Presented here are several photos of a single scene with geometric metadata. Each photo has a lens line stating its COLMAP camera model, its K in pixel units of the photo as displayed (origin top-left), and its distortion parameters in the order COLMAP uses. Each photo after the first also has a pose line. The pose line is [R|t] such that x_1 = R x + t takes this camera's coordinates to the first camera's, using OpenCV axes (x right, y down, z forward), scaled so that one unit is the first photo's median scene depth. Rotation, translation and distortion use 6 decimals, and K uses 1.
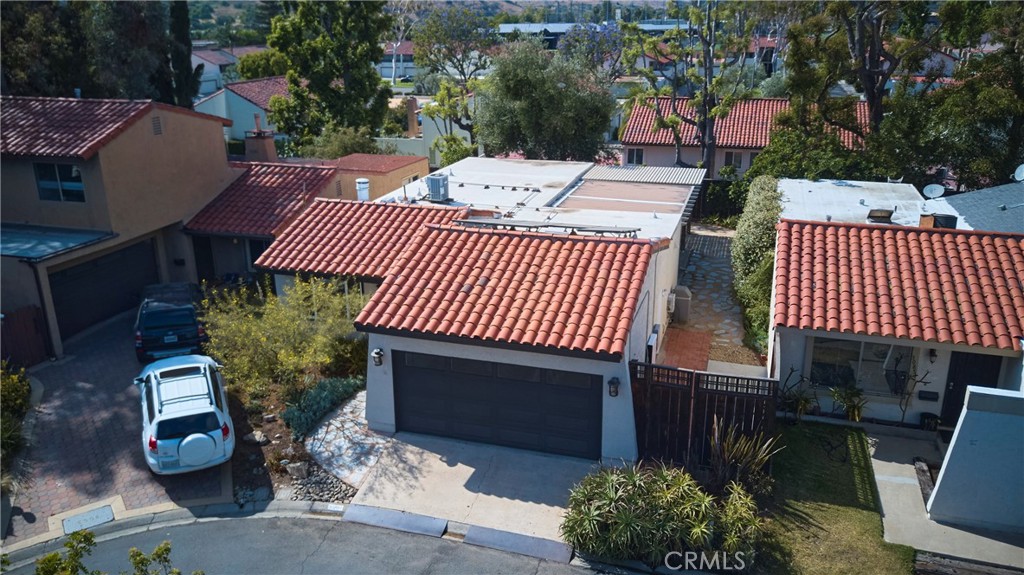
lens RADIAL K [[784.9, 0, 513.2], [0, 784.9, 287.0], [0, 0, 1]] dist [-0.002383, -0.001230]
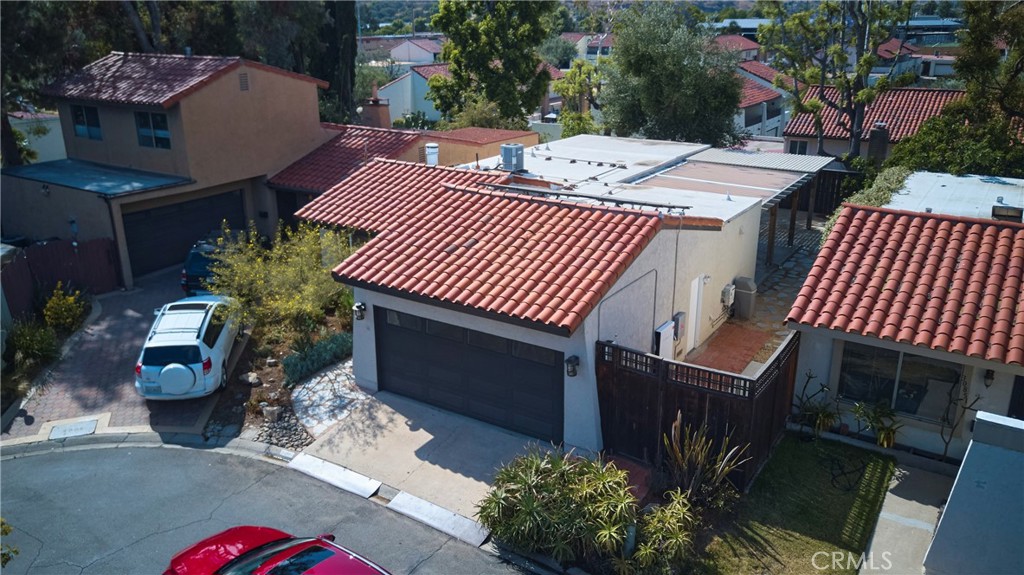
lens RADIAL K [[784.9, 0, 513.2], [0, 784.9, 287.0], [0, 0, 1]] dist [-0.002383, -0.001230]
pose [[0.962247, 0.092297, -0.256051, 0.243581], [-0.091107, 0.995704, 0.016534, 0.024024], [0.256477, 0.007418, 0.966522, 0.094250]]
